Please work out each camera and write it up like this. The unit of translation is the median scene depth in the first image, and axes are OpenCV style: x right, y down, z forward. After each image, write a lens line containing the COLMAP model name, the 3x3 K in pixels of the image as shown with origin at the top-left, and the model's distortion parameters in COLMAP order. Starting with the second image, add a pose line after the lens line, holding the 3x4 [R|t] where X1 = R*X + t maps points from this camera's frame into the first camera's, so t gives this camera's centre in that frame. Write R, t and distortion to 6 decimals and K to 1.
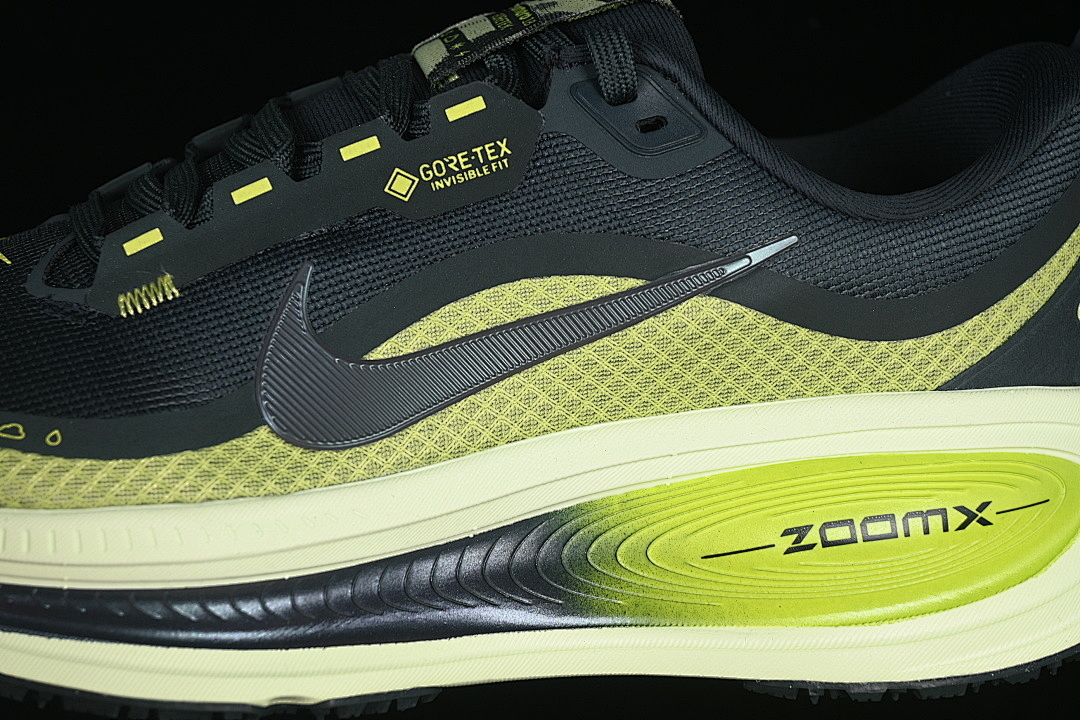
lens RADIAL K [[2374.3, 0, 542.2], [0, 2374.3, 359.4], [0, 0, 1]] dist [-0.023586, 0.000000]
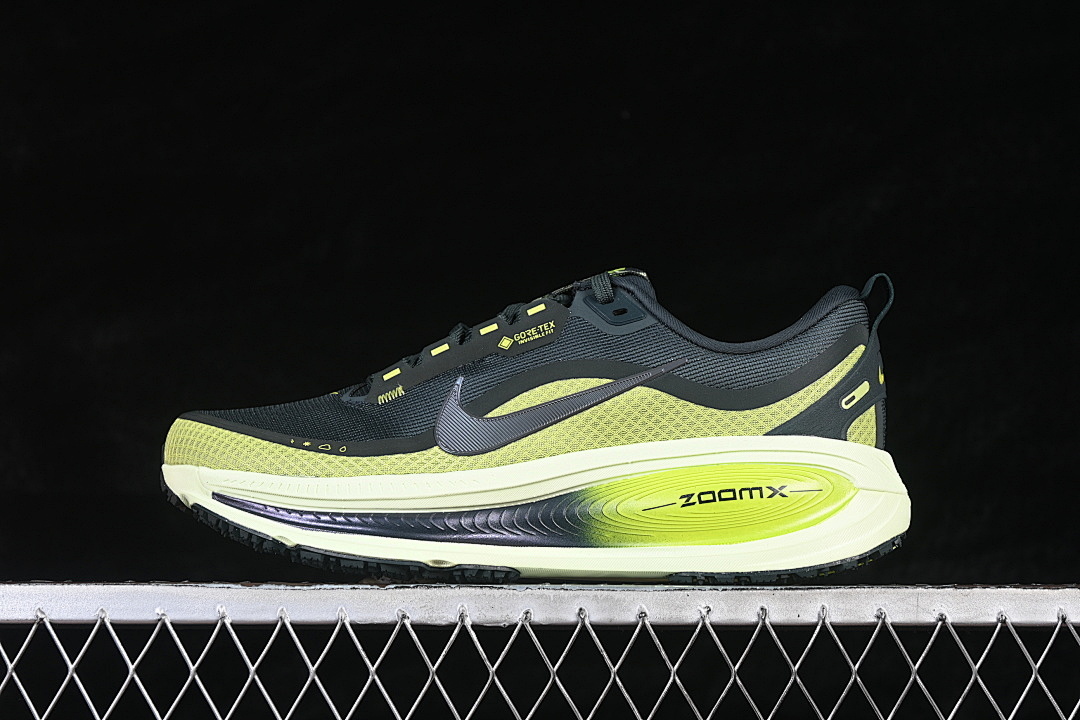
lens RADIAL K [[2374.3, 0, 540.0], [0, 2374.3, 367.7], [0, 0, 1]] dist [-0.023586, 0.000000]
pose [[0.972125, -0.041206, -0.230812, 0.469153], [-0.019919, 0.966361, -0.256417, 0.501866], [0.233614, 0.253867, 0.938603, -1.022017]]
